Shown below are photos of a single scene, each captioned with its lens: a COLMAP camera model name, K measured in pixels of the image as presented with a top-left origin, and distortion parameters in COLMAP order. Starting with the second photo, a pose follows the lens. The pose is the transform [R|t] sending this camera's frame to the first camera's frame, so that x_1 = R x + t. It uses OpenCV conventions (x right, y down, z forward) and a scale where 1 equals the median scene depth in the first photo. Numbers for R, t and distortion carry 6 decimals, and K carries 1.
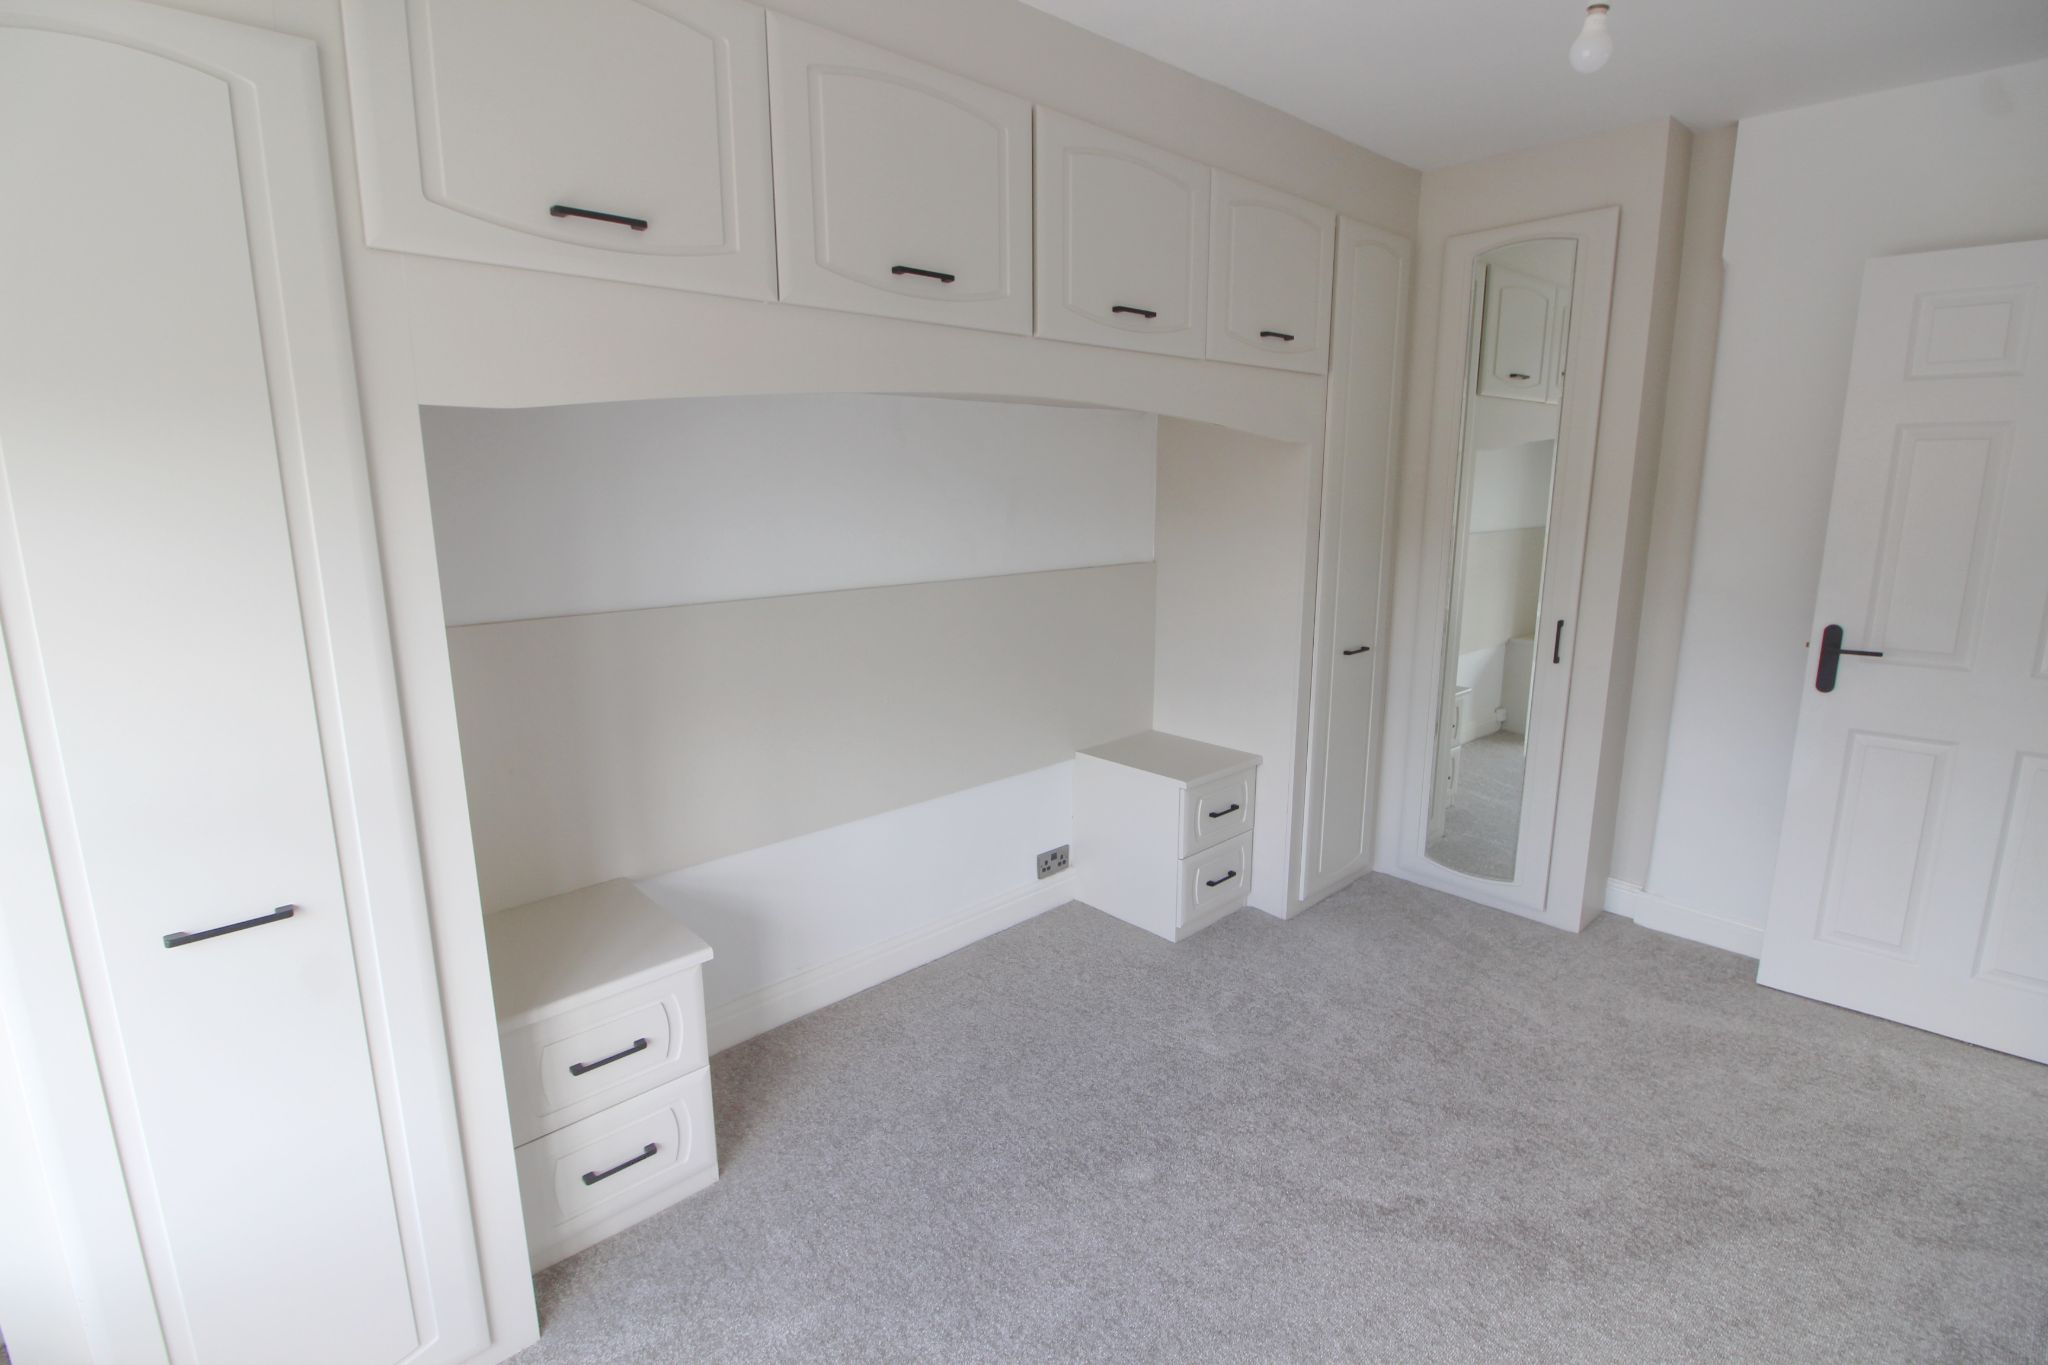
lens RADIAL K [[943.9, 0, 1010.1], [0, 943.9, 663.6], [0, 0, 1]] dist [-0.000385, -0.015512]
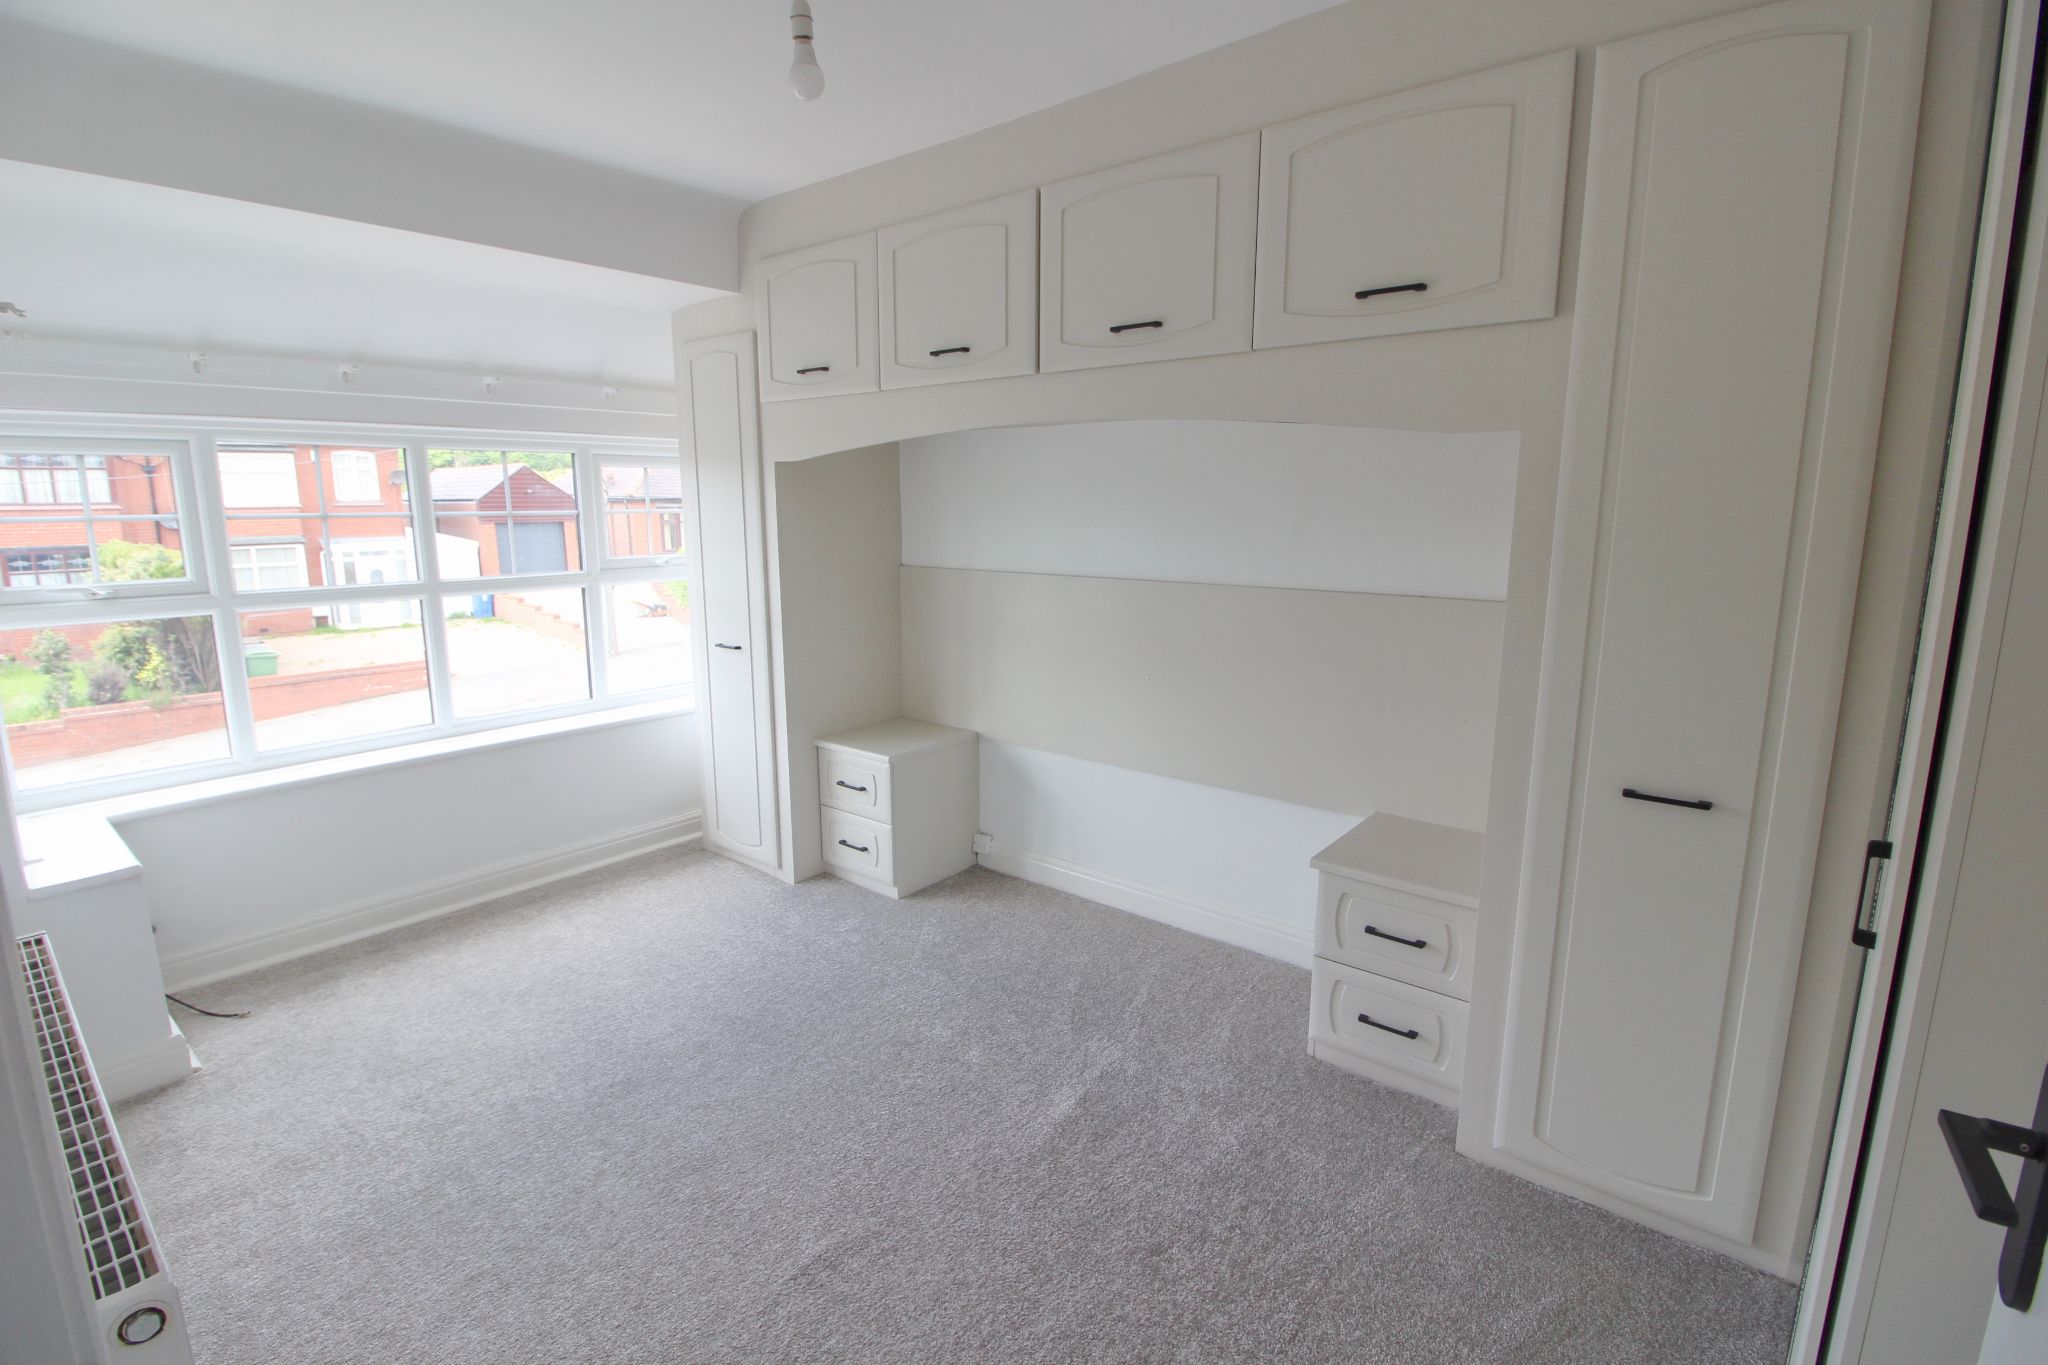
lens RADIAL K [[943.9, 0, 1010.1], [0, 943.9, 663.6], [0, 0, 1]] dist [-0.000385, -0.015512]
pose [[0.150209, 0.171320, -0.973697, 1.156812], [-0.195275, 0.970610, 0.140652, -0.129923], [0.969177, 0.169011, 0.179249, 0.722147]]
